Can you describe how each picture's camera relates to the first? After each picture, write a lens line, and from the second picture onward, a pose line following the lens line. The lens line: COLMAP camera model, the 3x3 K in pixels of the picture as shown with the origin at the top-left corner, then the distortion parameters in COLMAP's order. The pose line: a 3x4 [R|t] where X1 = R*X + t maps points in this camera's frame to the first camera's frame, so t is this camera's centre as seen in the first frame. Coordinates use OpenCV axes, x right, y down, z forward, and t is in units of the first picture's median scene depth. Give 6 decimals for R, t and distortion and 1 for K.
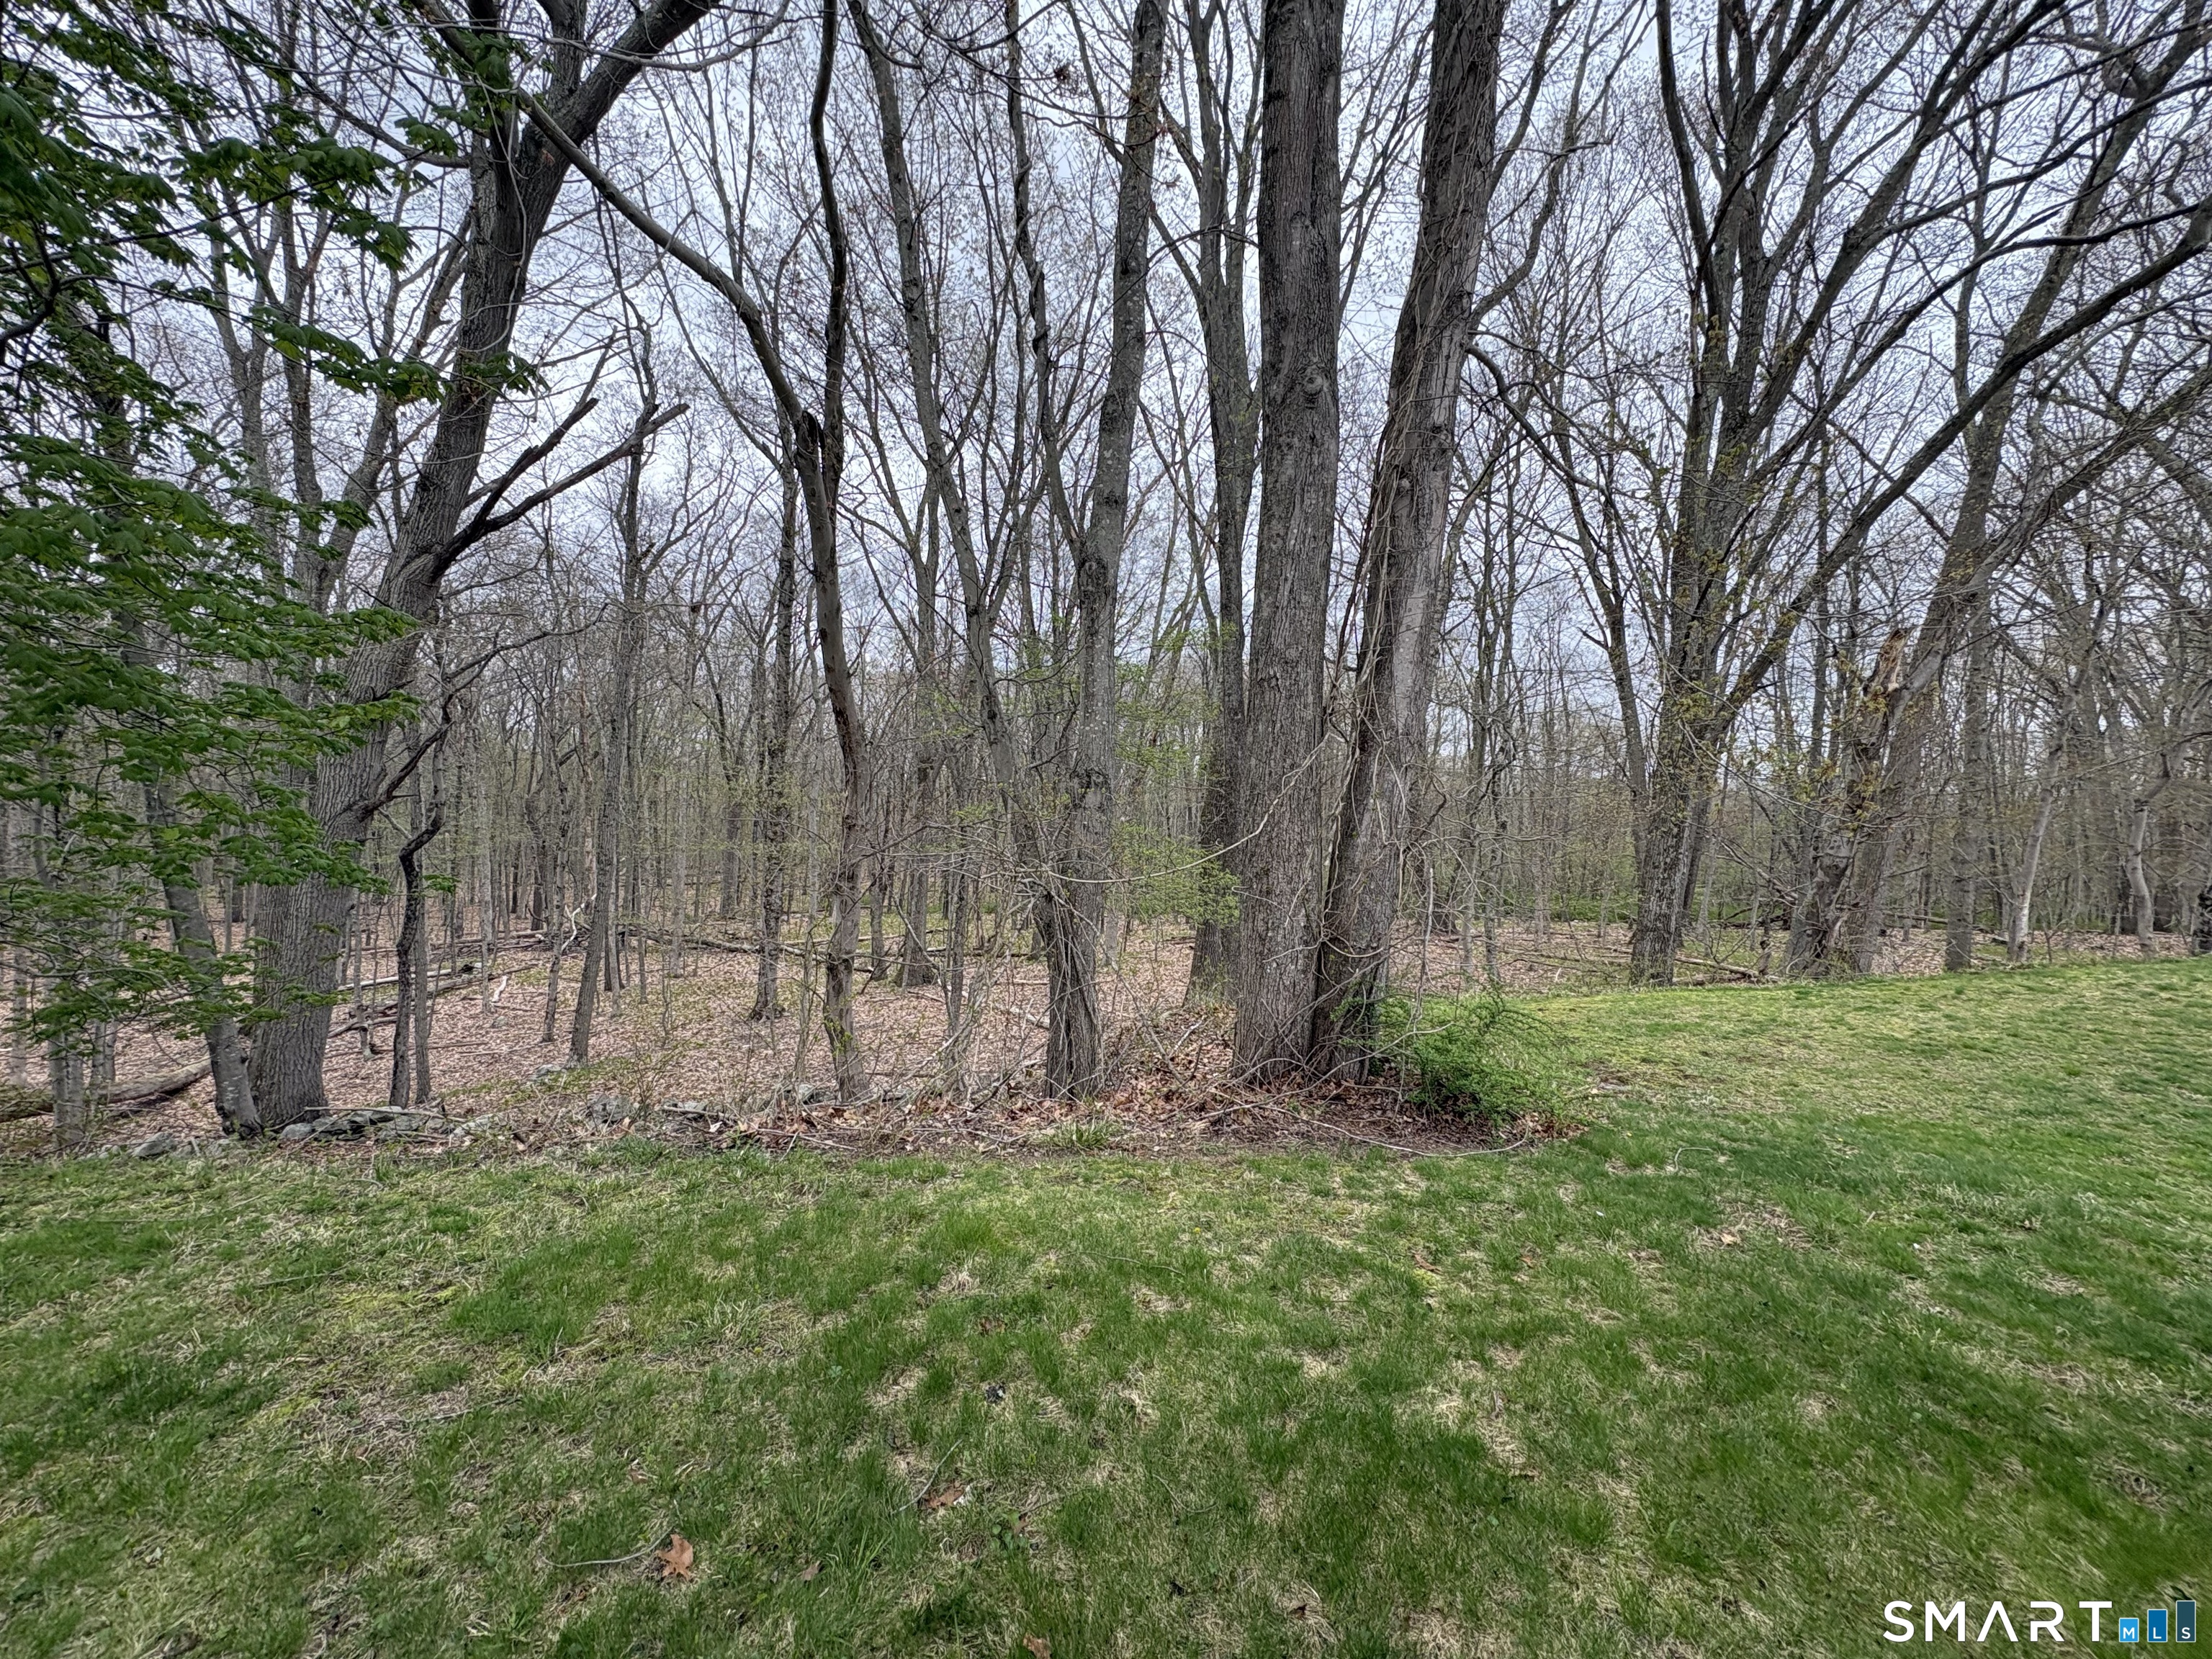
lens RADIAL K [[877.2, 0, 1105.6], [0, 877.2, 830.3], [0, 0, 1]] dist [0.011436, 0.000101]
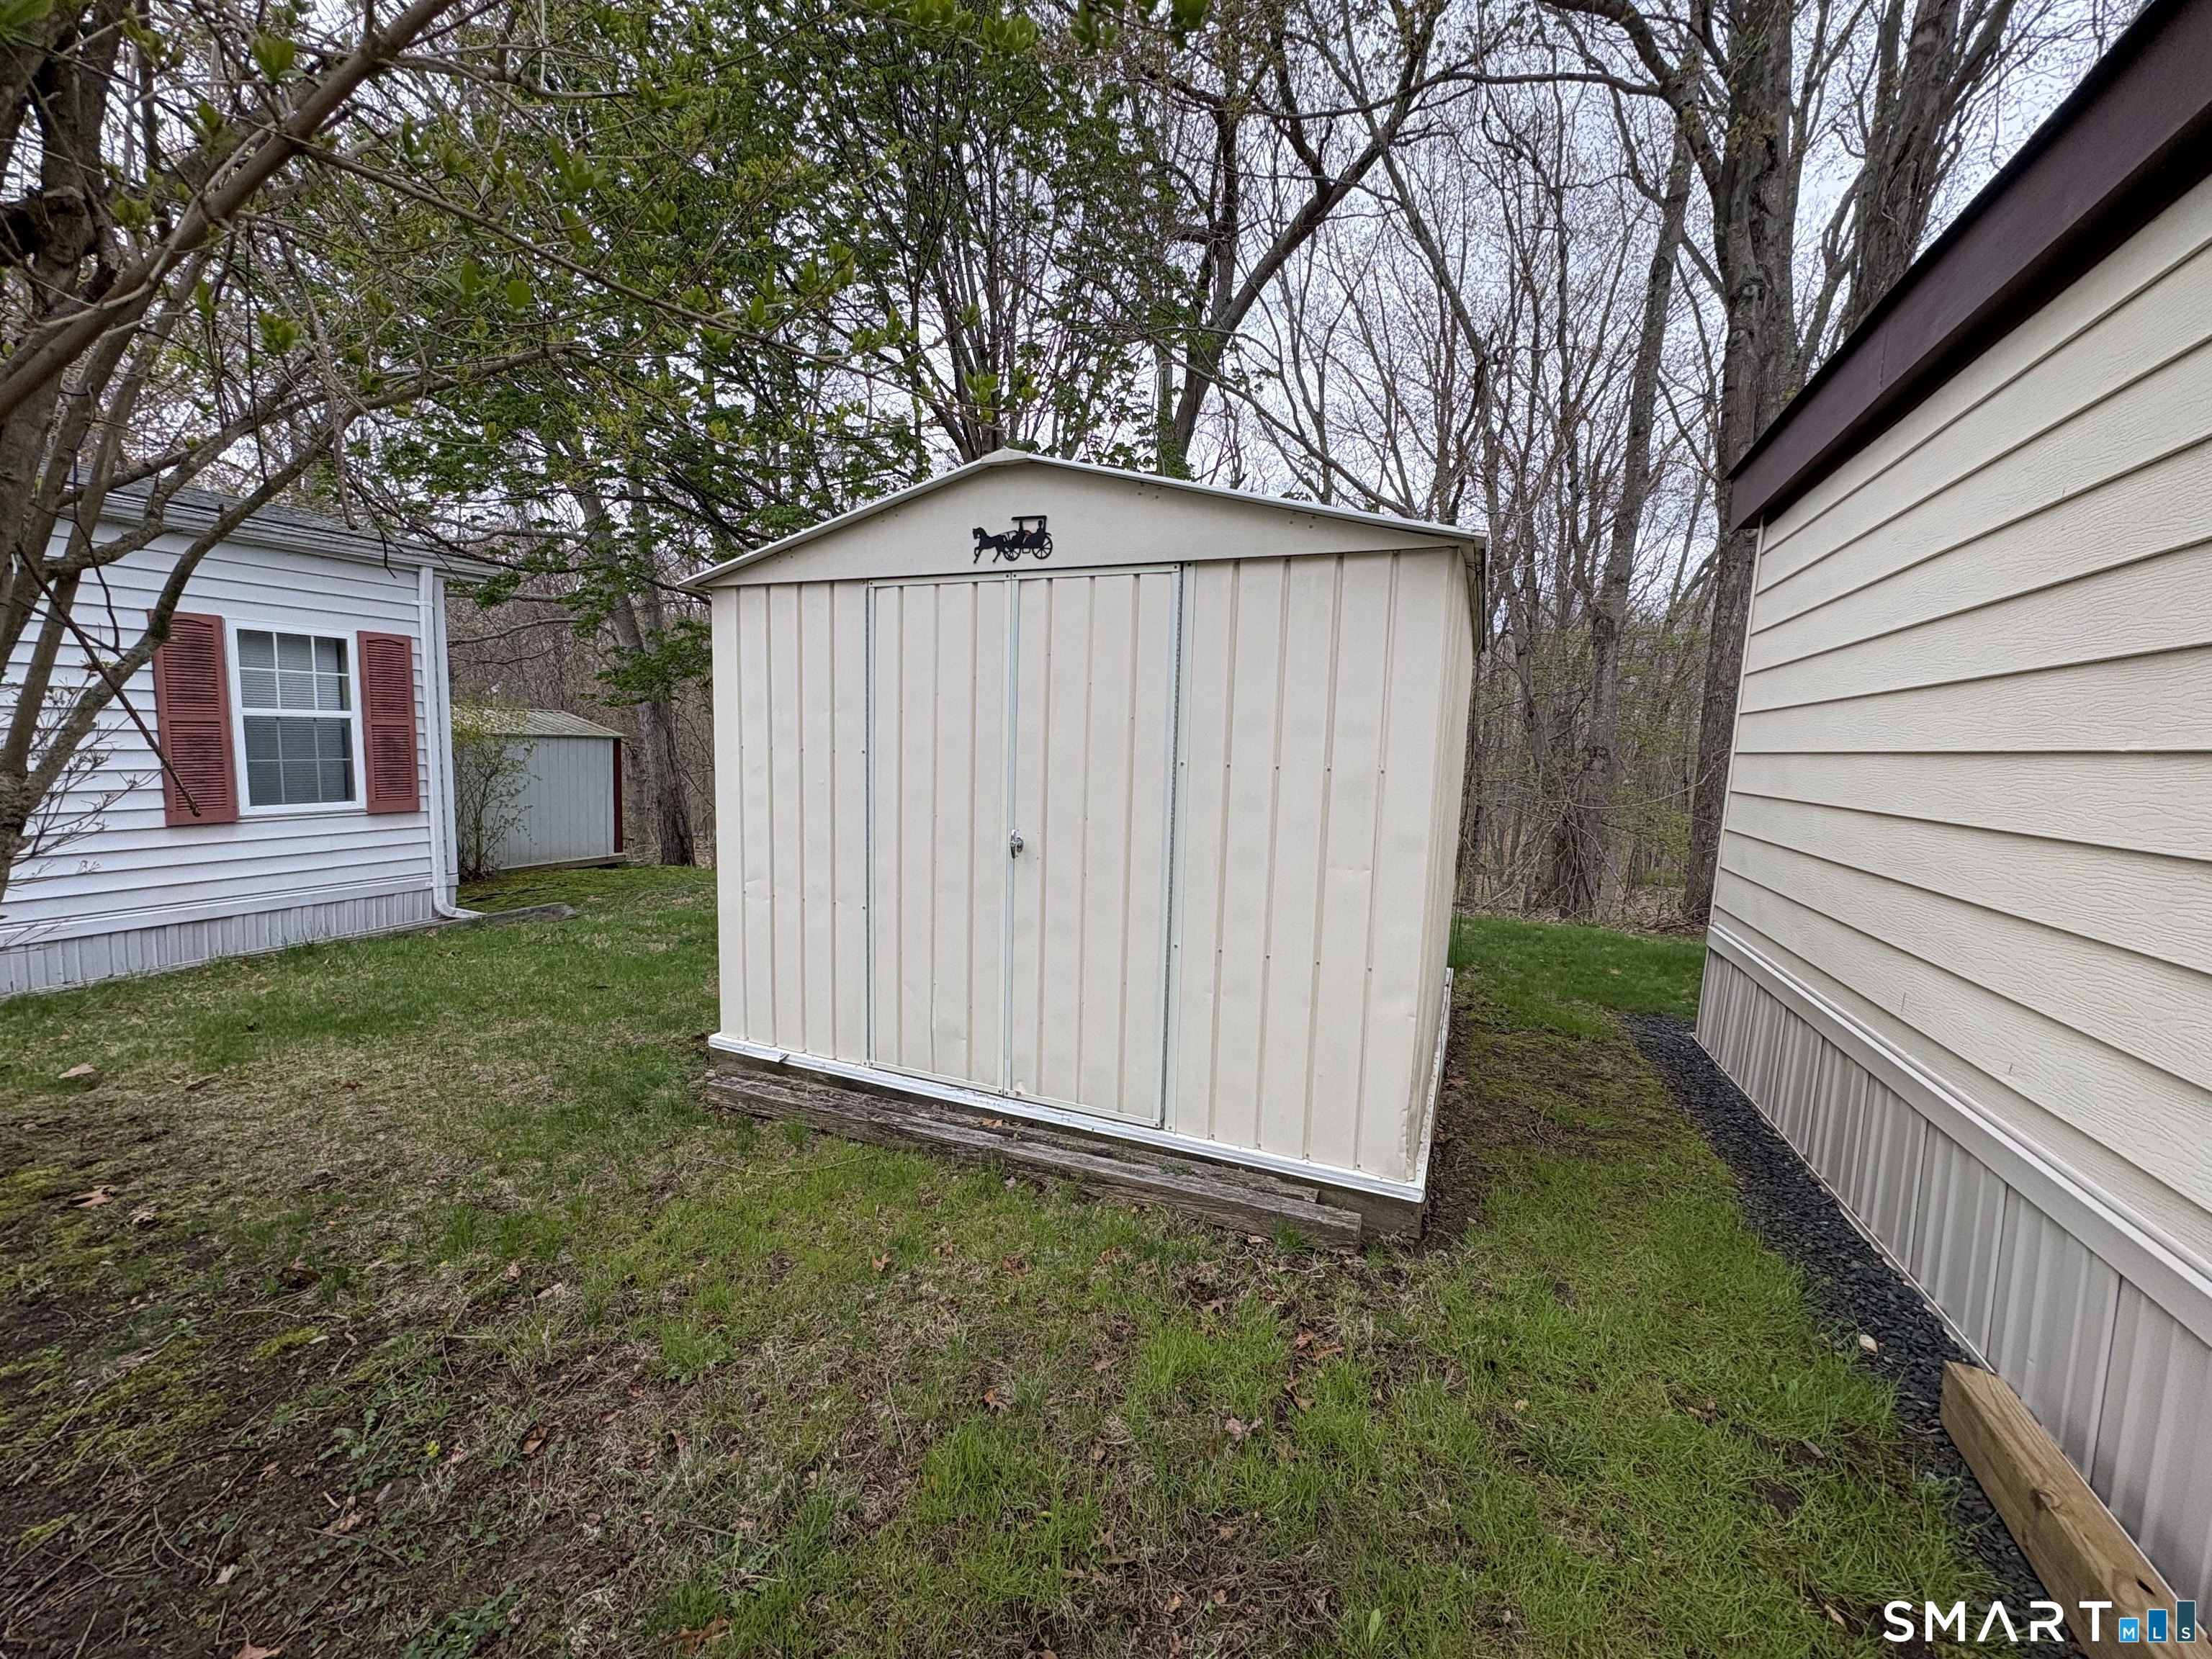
lens RADIAL K [[877.2, 0, 1098.9], [0, 877.2, 830.5], [0, 0, 1]] dist [0.011436, 0.000101]
pose [[0.866819, 0.041589, -0.496886, 0.001297], [-0.021046, 0.998679, 0.046874, 0.029596], [0.498179, -0.030173, 0.866549, -0.847754]]
